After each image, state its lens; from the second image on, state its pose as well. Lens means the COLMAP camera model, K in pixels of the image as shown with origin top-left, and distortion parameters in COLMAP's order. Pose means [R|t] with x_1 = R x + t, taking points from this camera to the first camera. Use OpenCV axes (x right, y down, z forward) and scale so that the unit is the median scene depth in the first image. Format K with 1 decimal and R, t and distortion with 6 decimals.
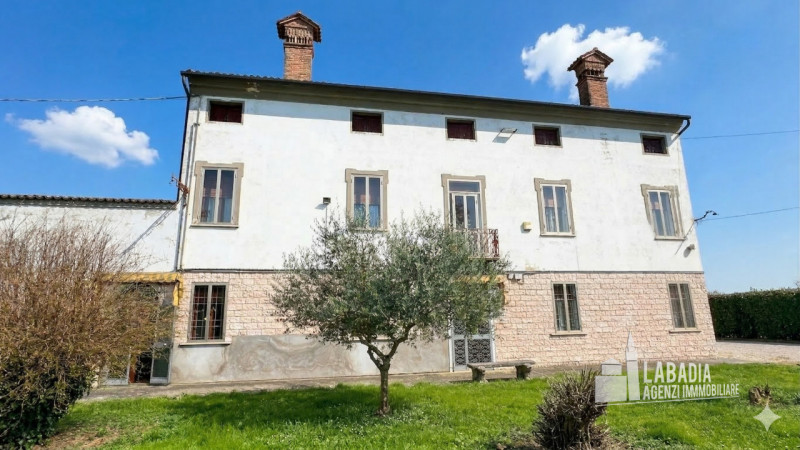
lens RADIAL K [[418.6, 0, 400.0], [0, 418.6, 225.0], [0, 0, 1]] dist [-0.001327, -0.000156]
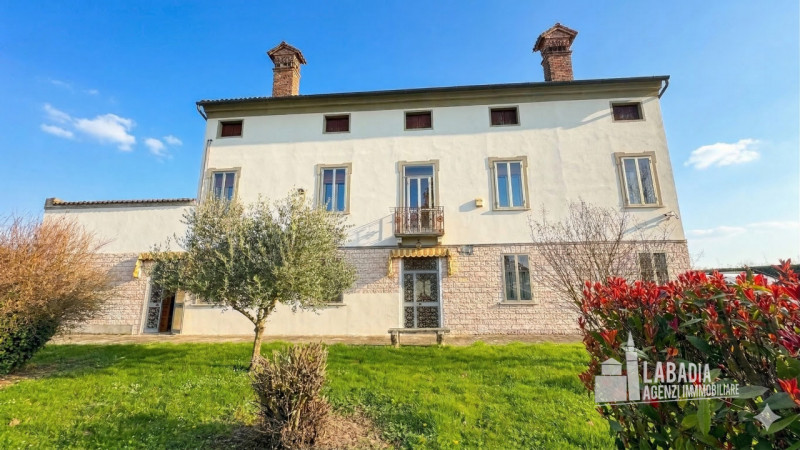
lens RADIAL K [[352.4, 0, 401.7], [0, 352.4, 208.5], [0, 0, 1]] dist [0.000438, 0.000031]
pose [[0.961769, -0.050687, -0.269129, 0.358765], [0.052146, 0.998638, -0.001730, 0.009249], [0.268850, -0.012370, 0.963103, 0.073612]]
